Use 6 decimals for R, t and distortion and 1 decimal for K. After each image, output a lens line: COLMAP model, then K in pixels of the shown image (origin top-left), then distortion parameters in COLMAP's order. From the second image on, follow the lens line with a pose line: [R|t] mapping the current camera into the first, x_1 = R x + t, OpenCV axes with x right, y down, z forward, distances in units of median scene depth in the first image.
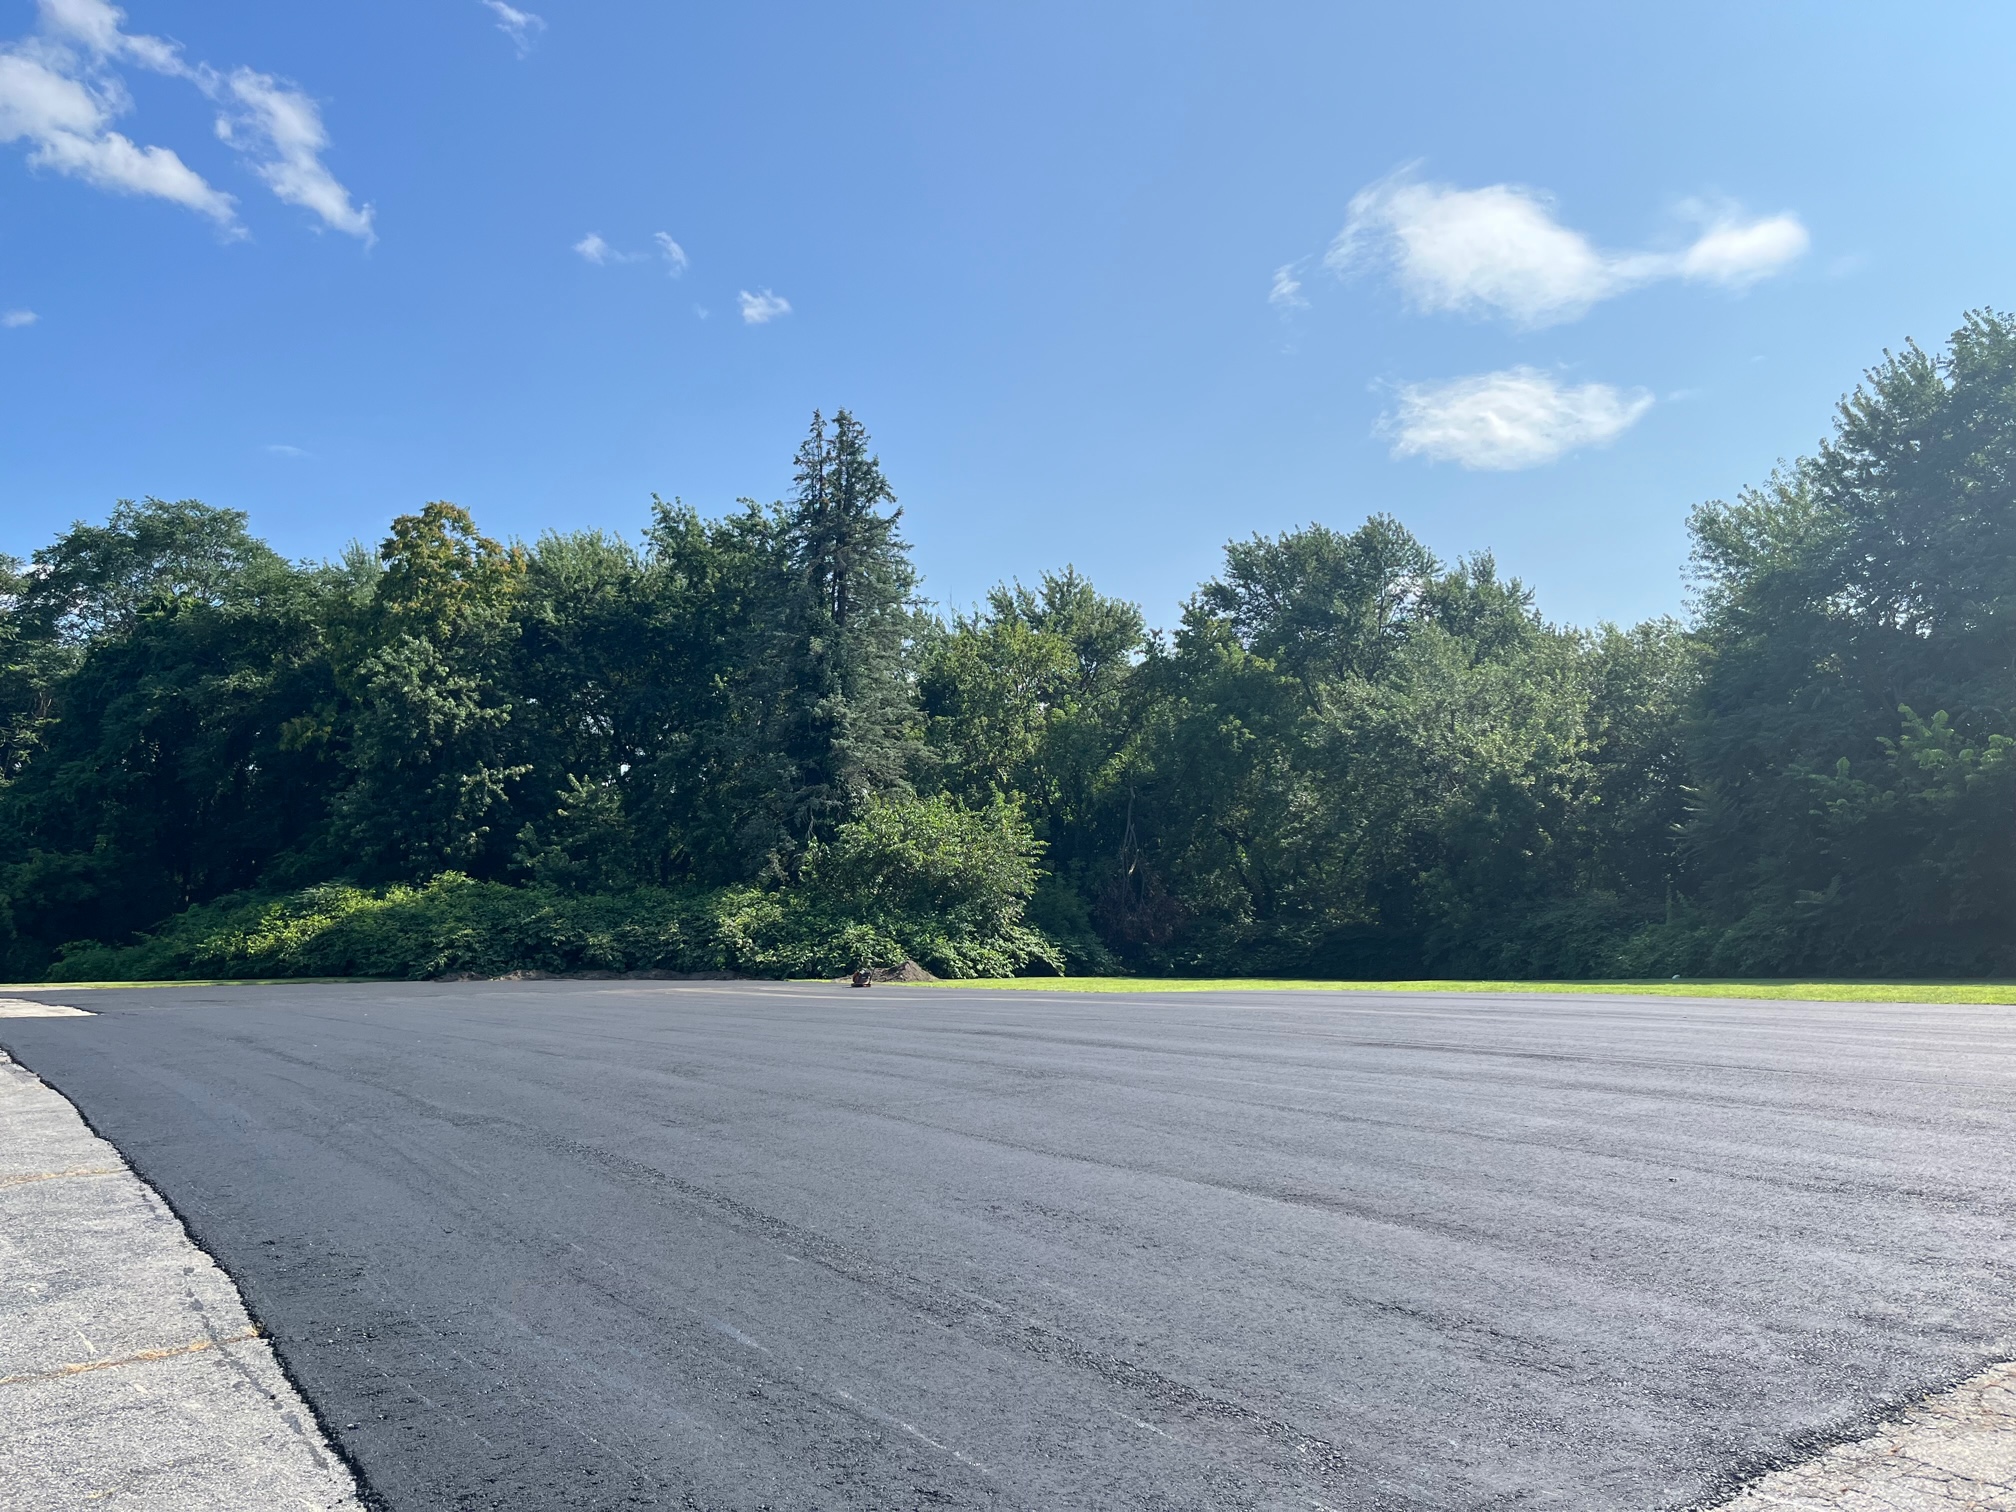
lens RADIAL K [[1540.2, 0, 1010.3], [0, 1540.2, 788.9], [0, 0, 1]] dist [0.084744, -0.000469]
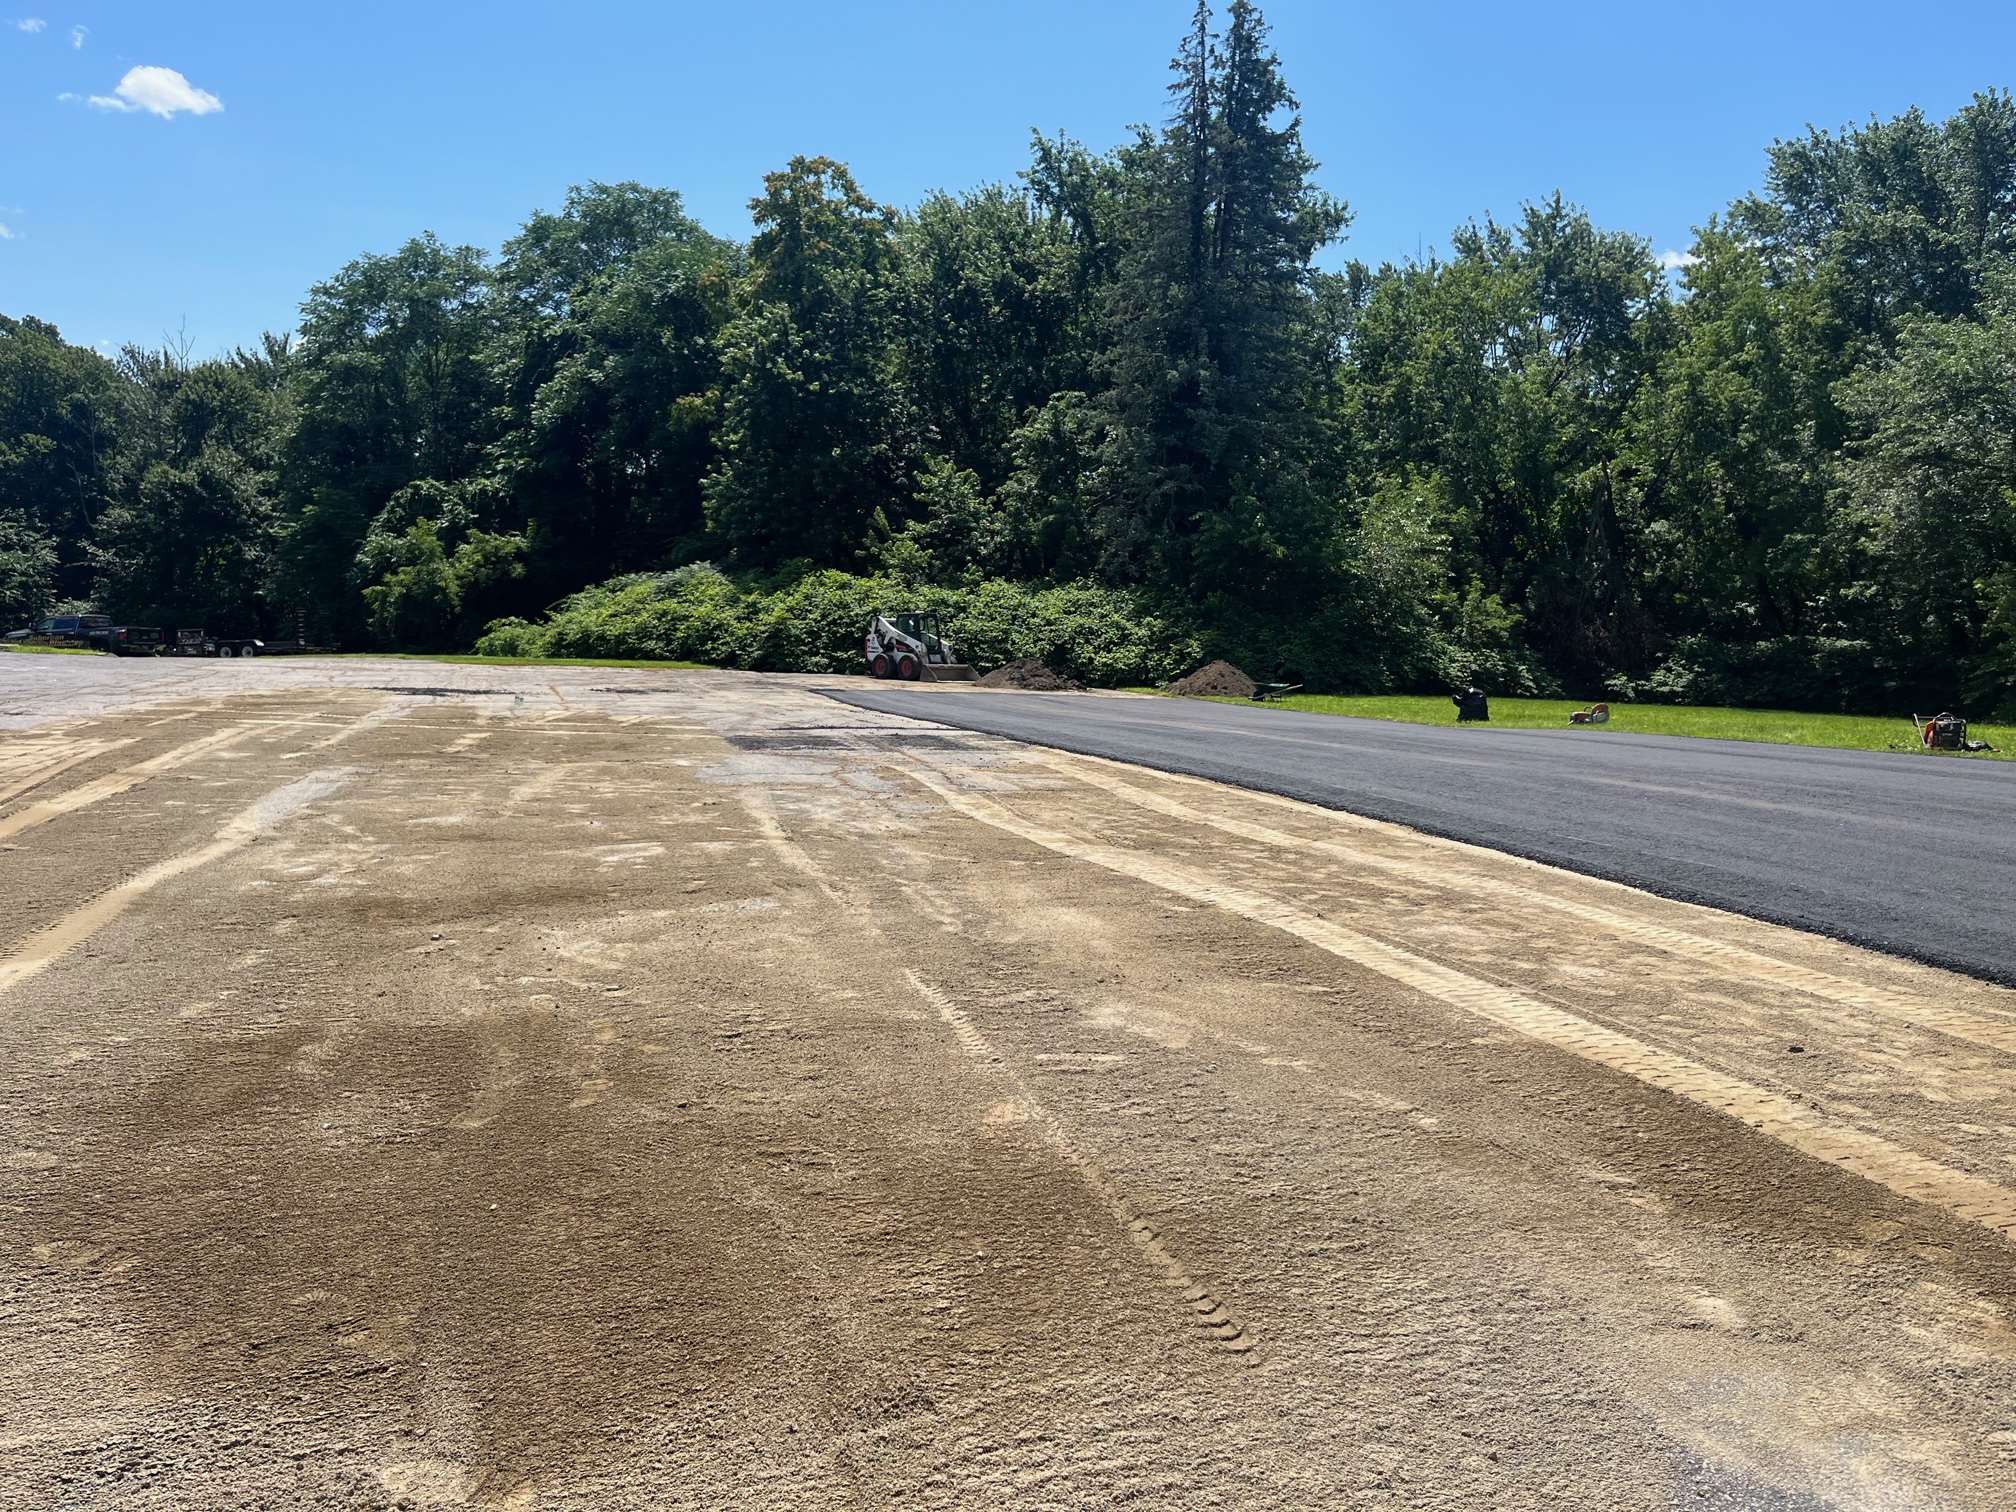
lens RADIAL K [[1535.8, 0, 1011.1], [0, 1535.8, 787.9], [0, 0, 1]] dist [0.036647, -0.004319]
pose [[0.940849, 0.066949, -0.332145, 0.072198], [-0.002929, 0.981854, 0.189614, 0.009862], [0.338812, -0.177425, 0.923973, 0.122530]]
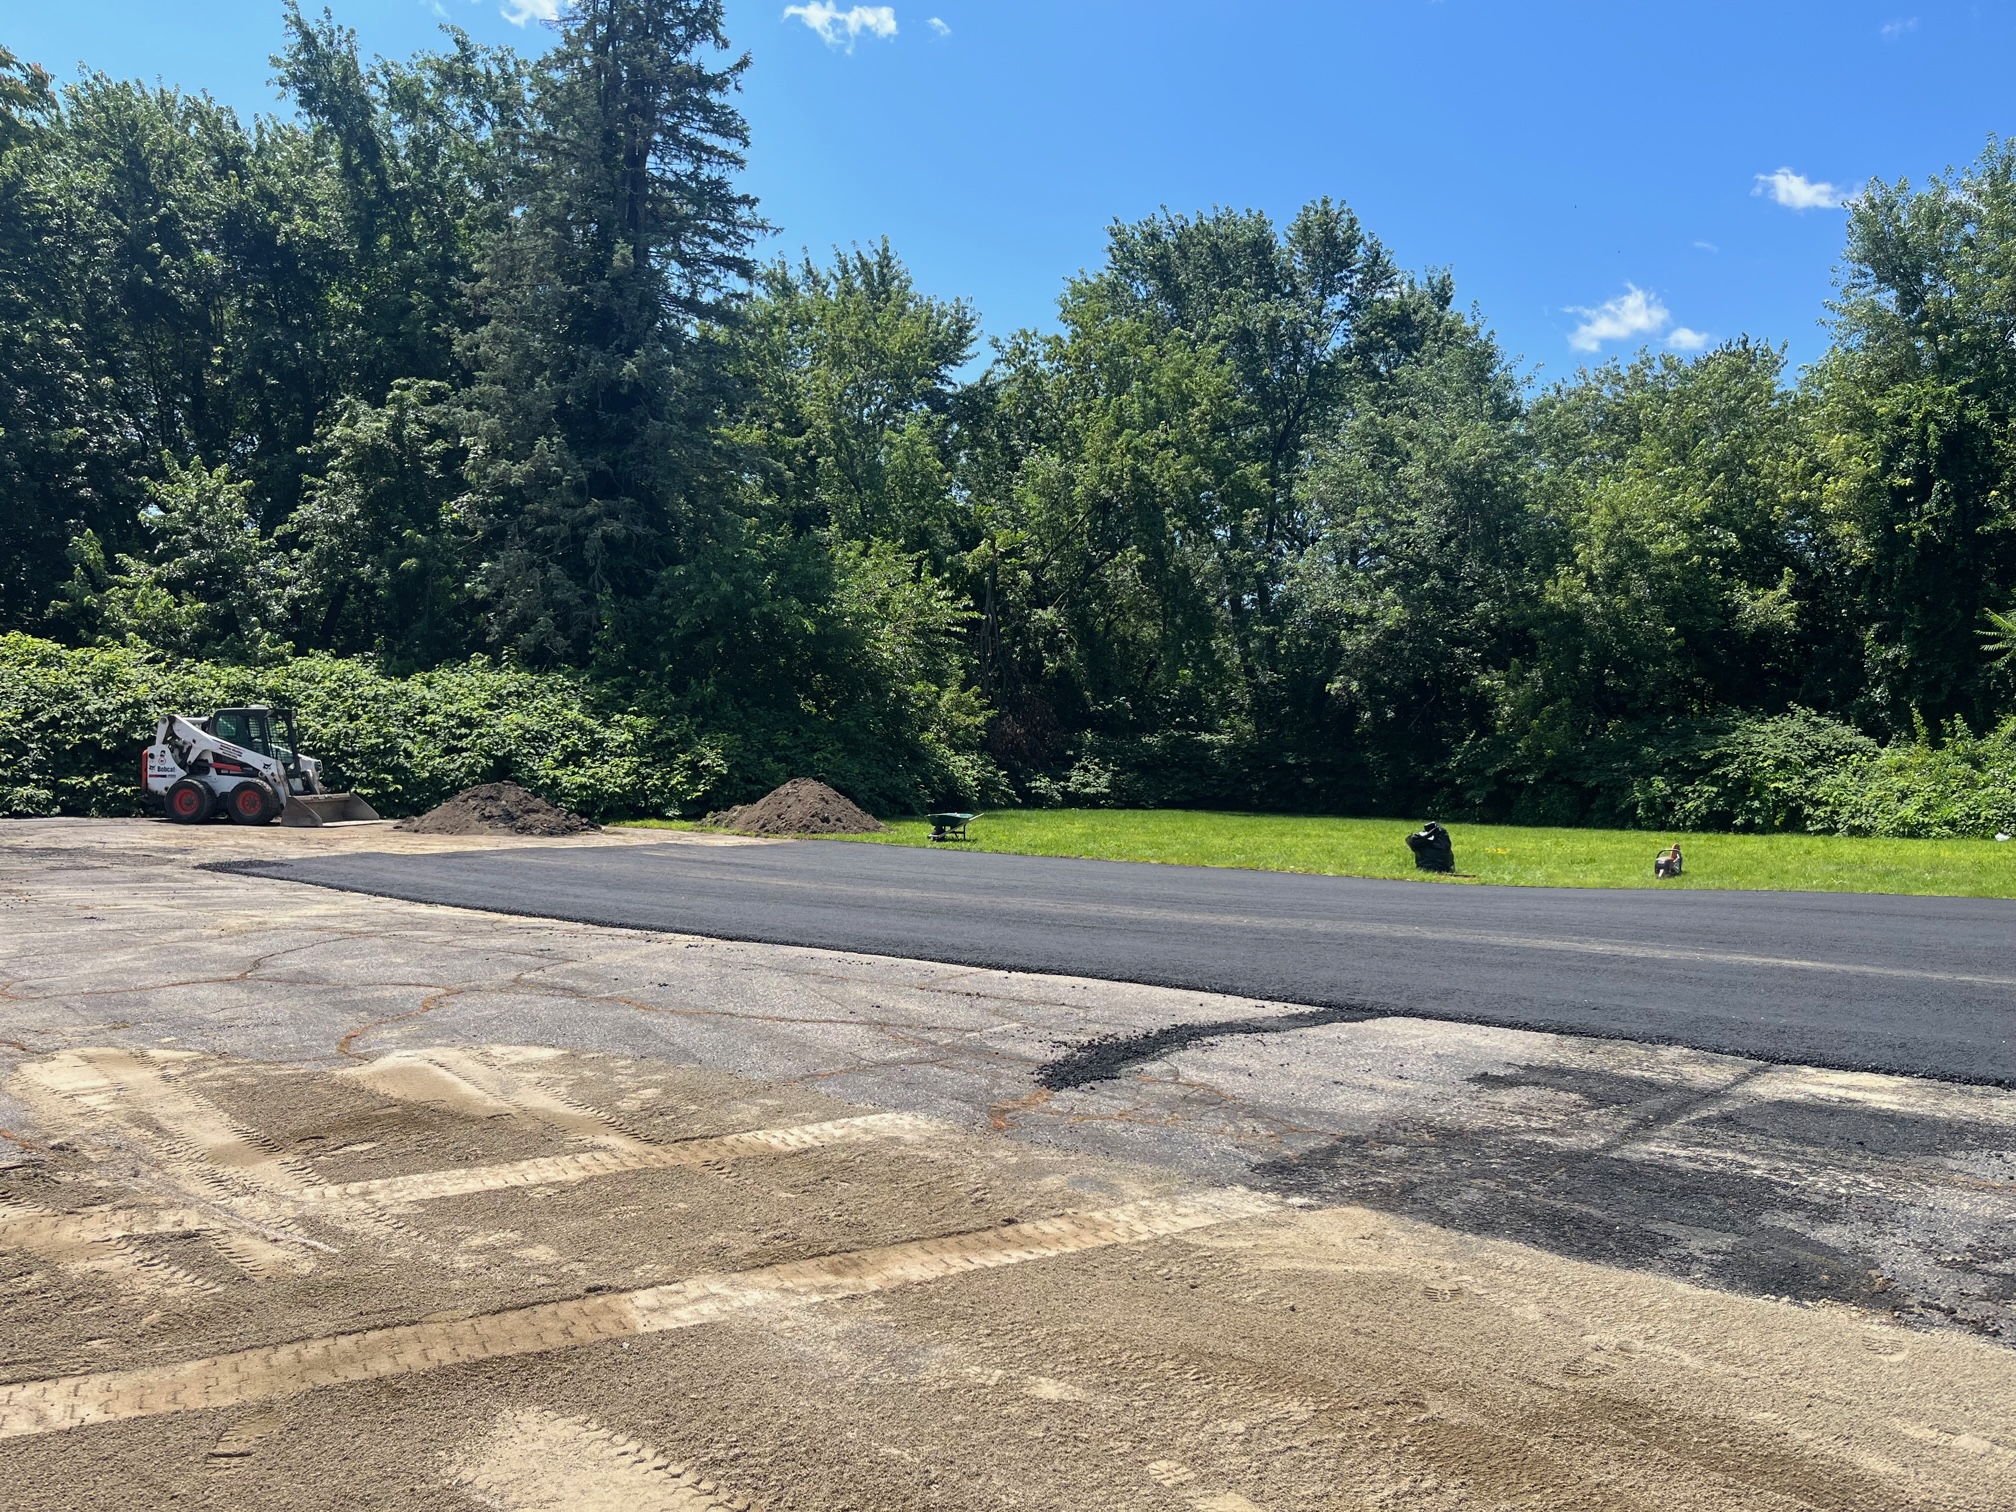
lens RADIAL K [[1564.4, 0, 1008.0], [0, 1564.4, 756.0], [0, 0, 1]] dist [0.058947, -0.068117]
pose [[0.961894, 0.021493, 0.272576, -0.122231], [-0.049807, 0.994000, 0.097387, 0.025650], [-0.268848, -0.107252, 0.957193, 0.305736]]
